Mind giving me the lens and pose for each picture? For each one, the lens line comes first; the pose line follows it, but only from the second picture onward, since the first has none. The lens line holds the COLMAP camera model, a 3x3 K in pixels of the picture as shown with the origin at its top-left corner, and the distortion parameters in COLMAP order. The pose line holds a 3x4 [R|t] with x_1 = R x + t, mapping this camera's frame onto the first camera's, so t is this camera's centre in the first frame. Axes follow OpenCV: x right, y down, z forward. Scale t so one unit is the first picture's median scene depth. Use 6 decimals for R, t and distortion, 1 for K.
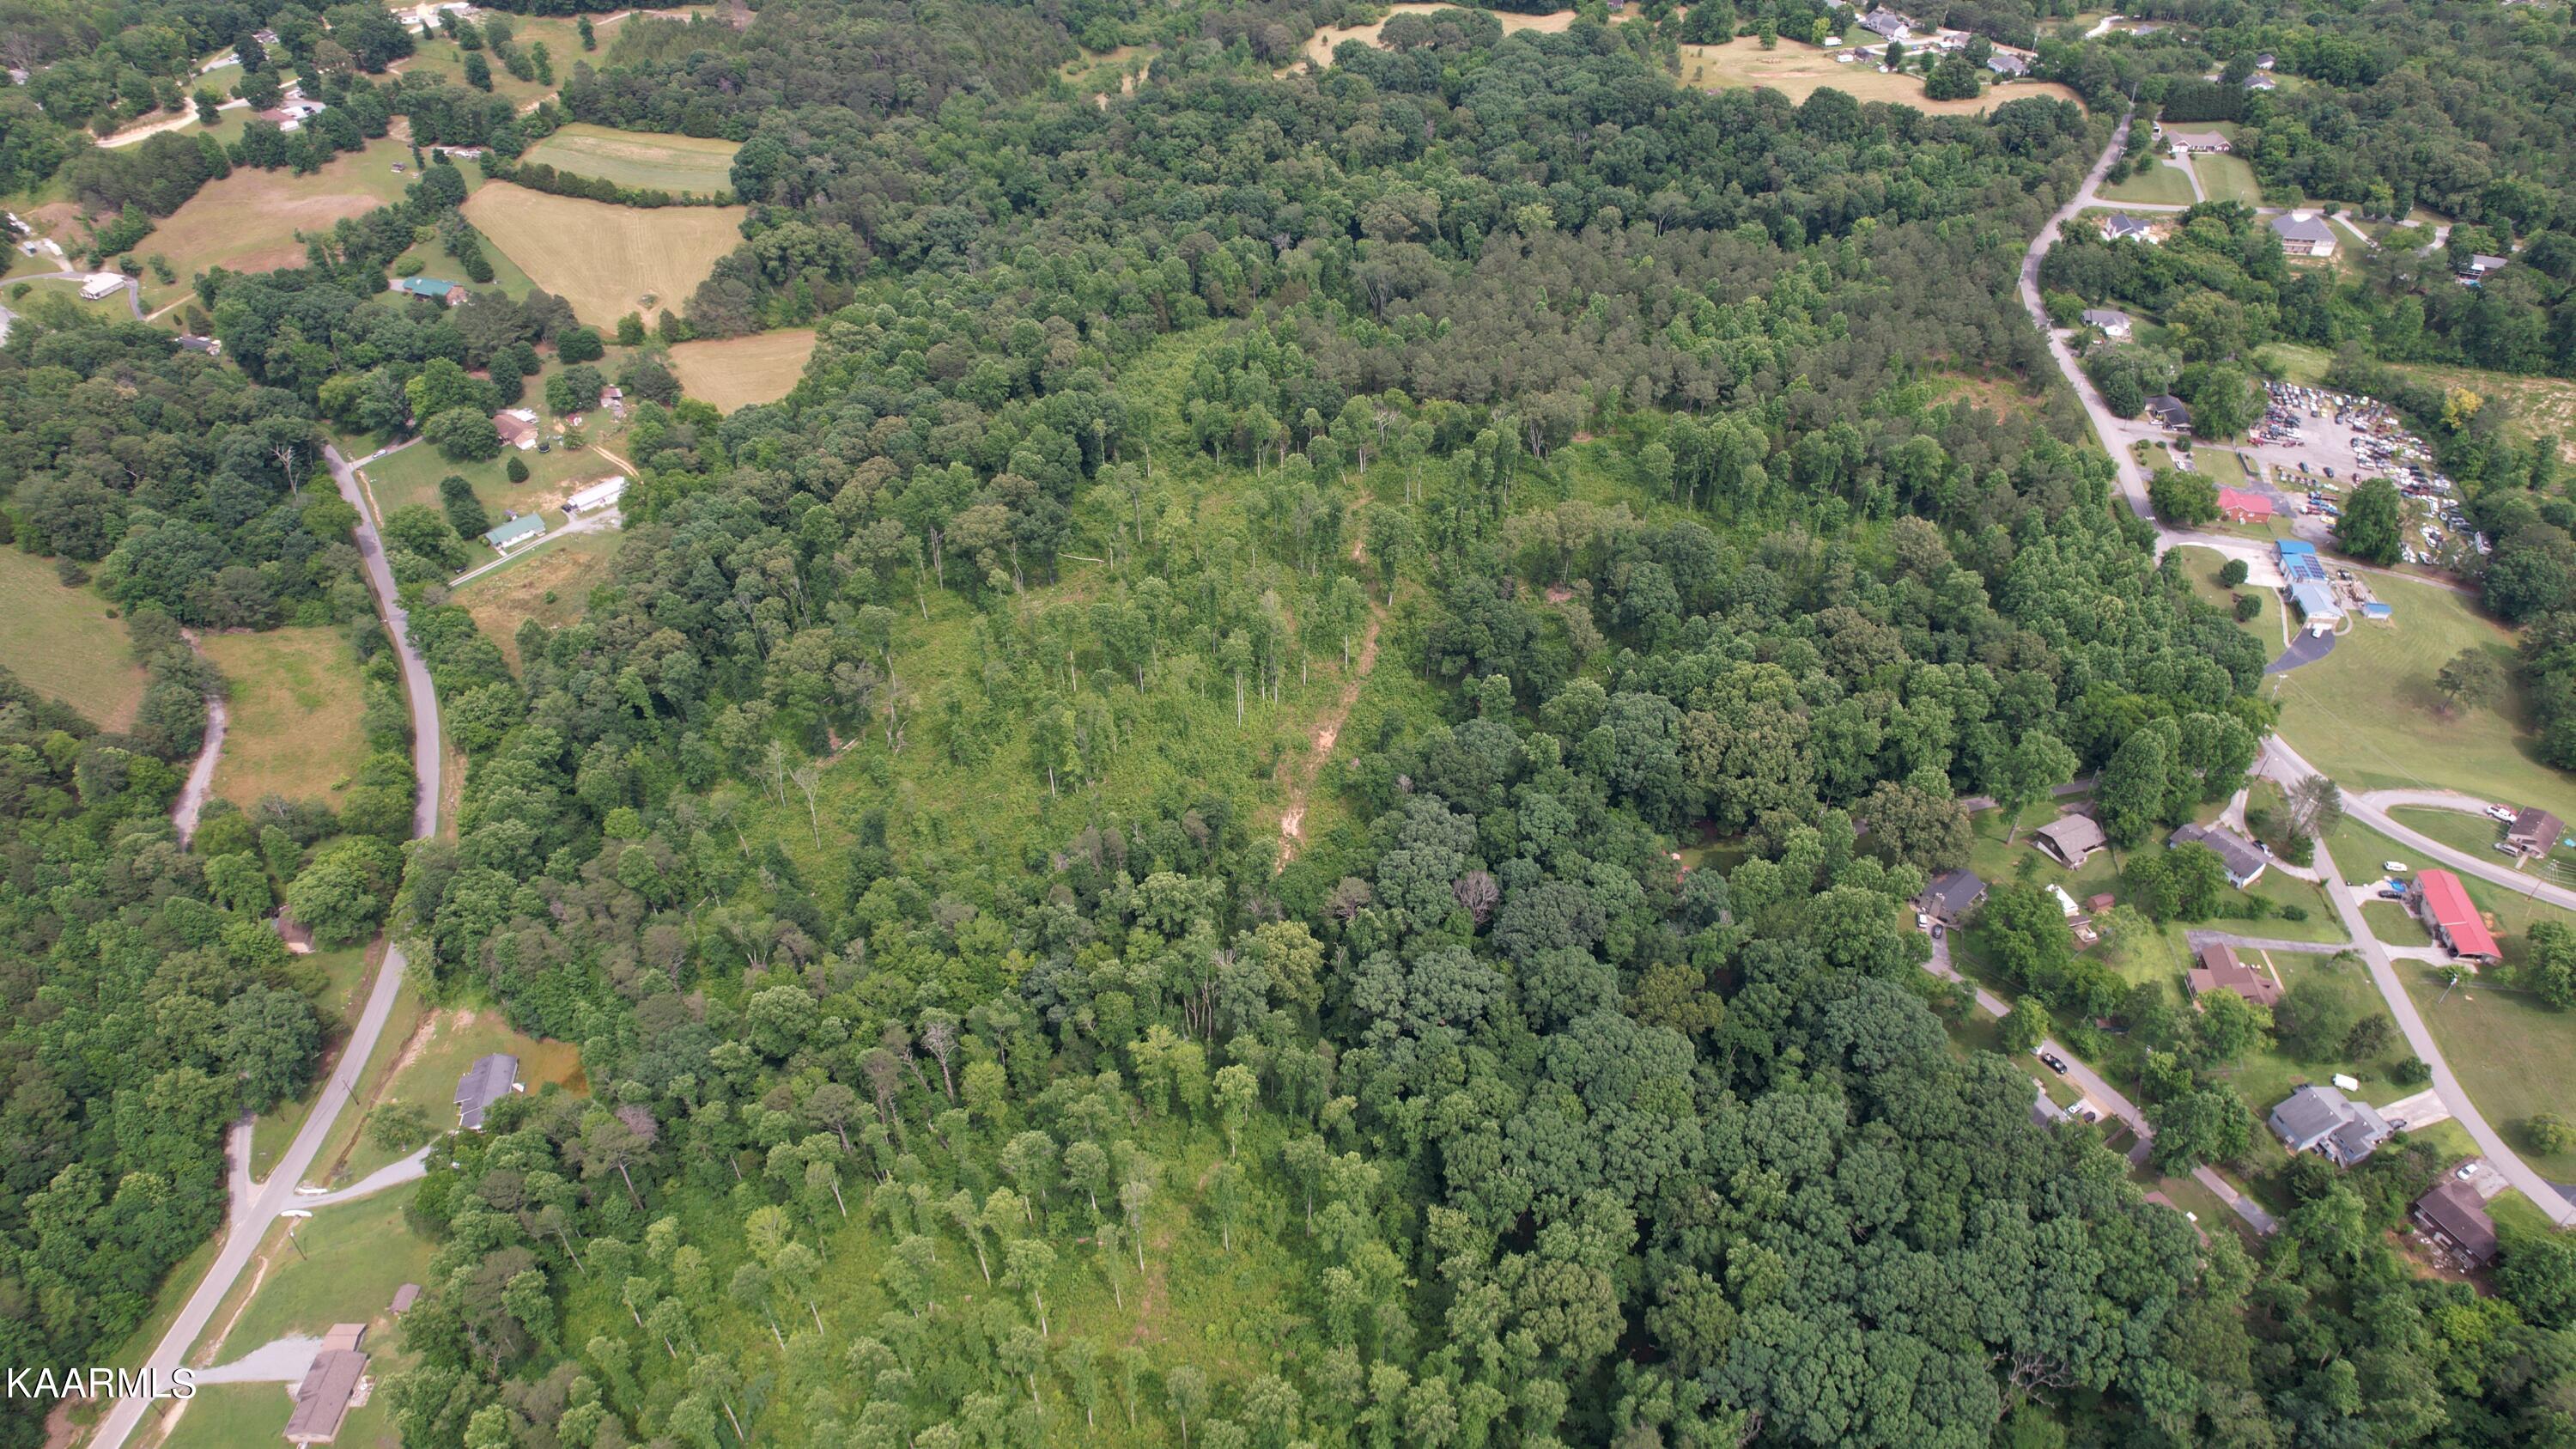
lens RADIAL K [[1645.5, 0, 1302.9], [0, 1645.5, 713.3], [0, 0, 1]] dist [-0.073713, 0.067686]
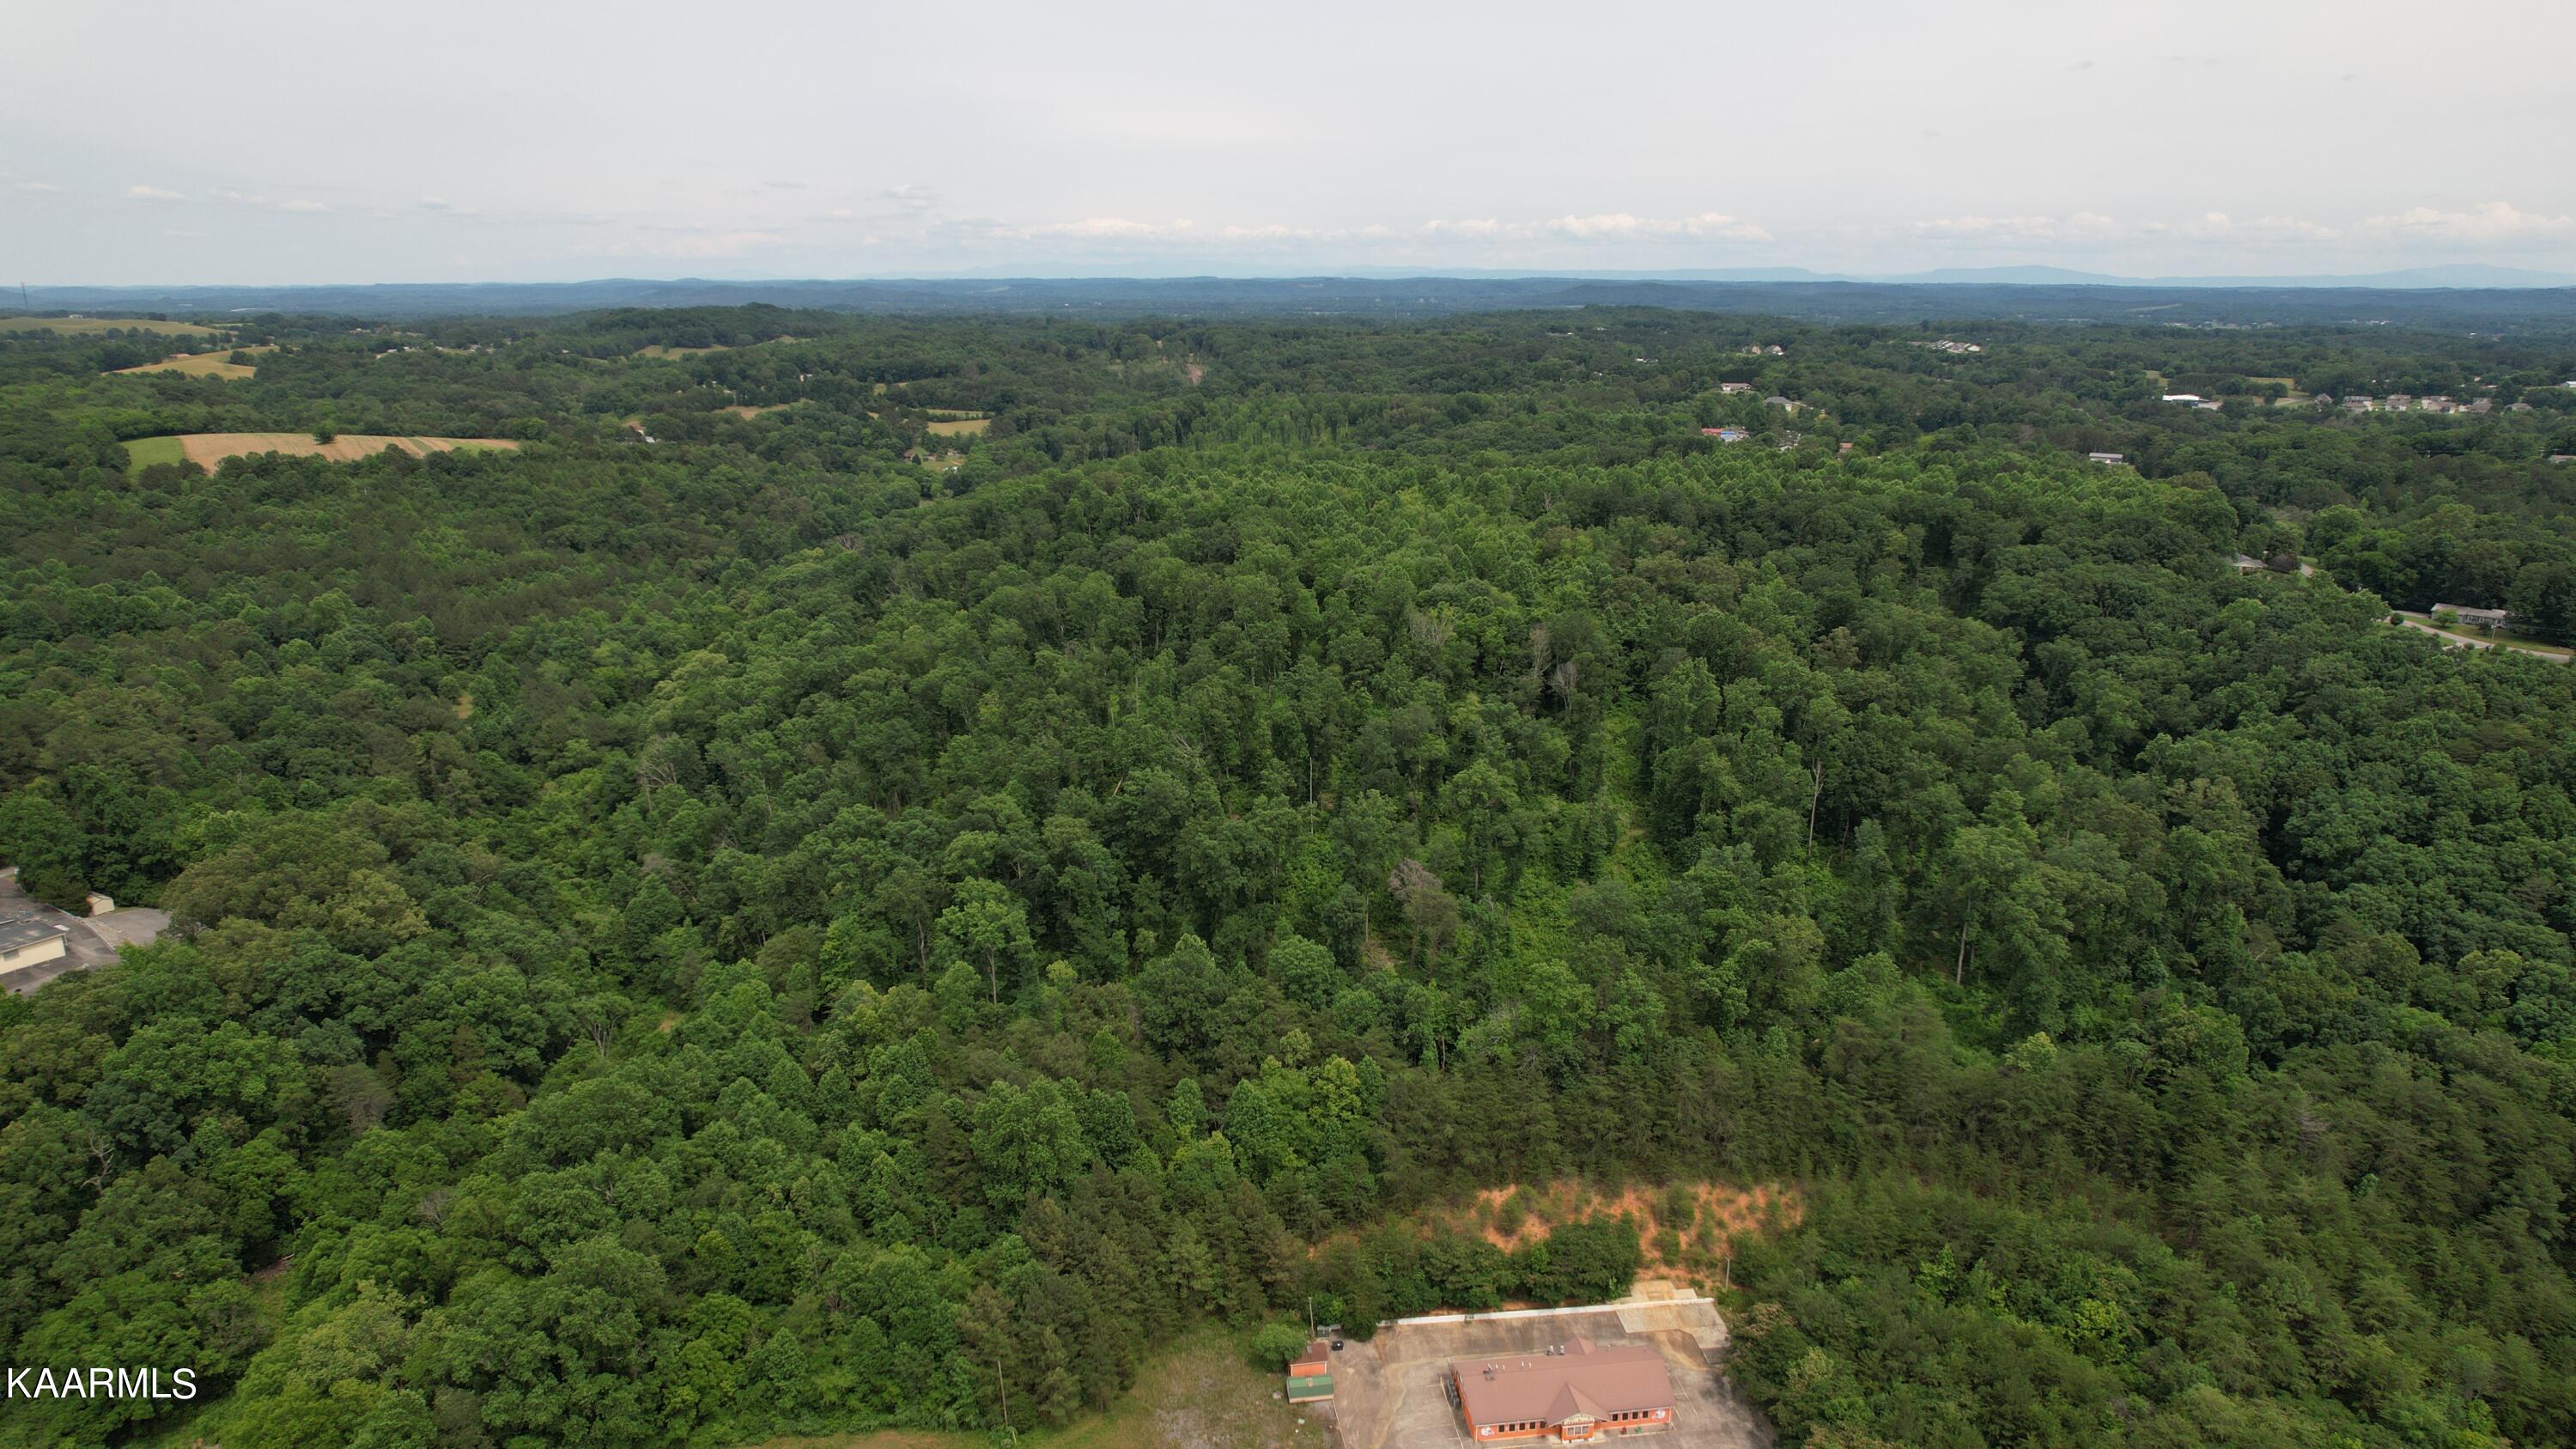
lens RADIAL K [[1645.5, 0, 1299.1], [0, 1645.5, 716.0], [0, 0, 1]] dist [-0.073713, 0.067686]
pose [[0.999462, -0.010868, 0.030930, -0.053942], [0.022823, 0.907942, -0.418473, 0.878074], [-0.023534, 0.418954, 0.907702, -0.658565]]
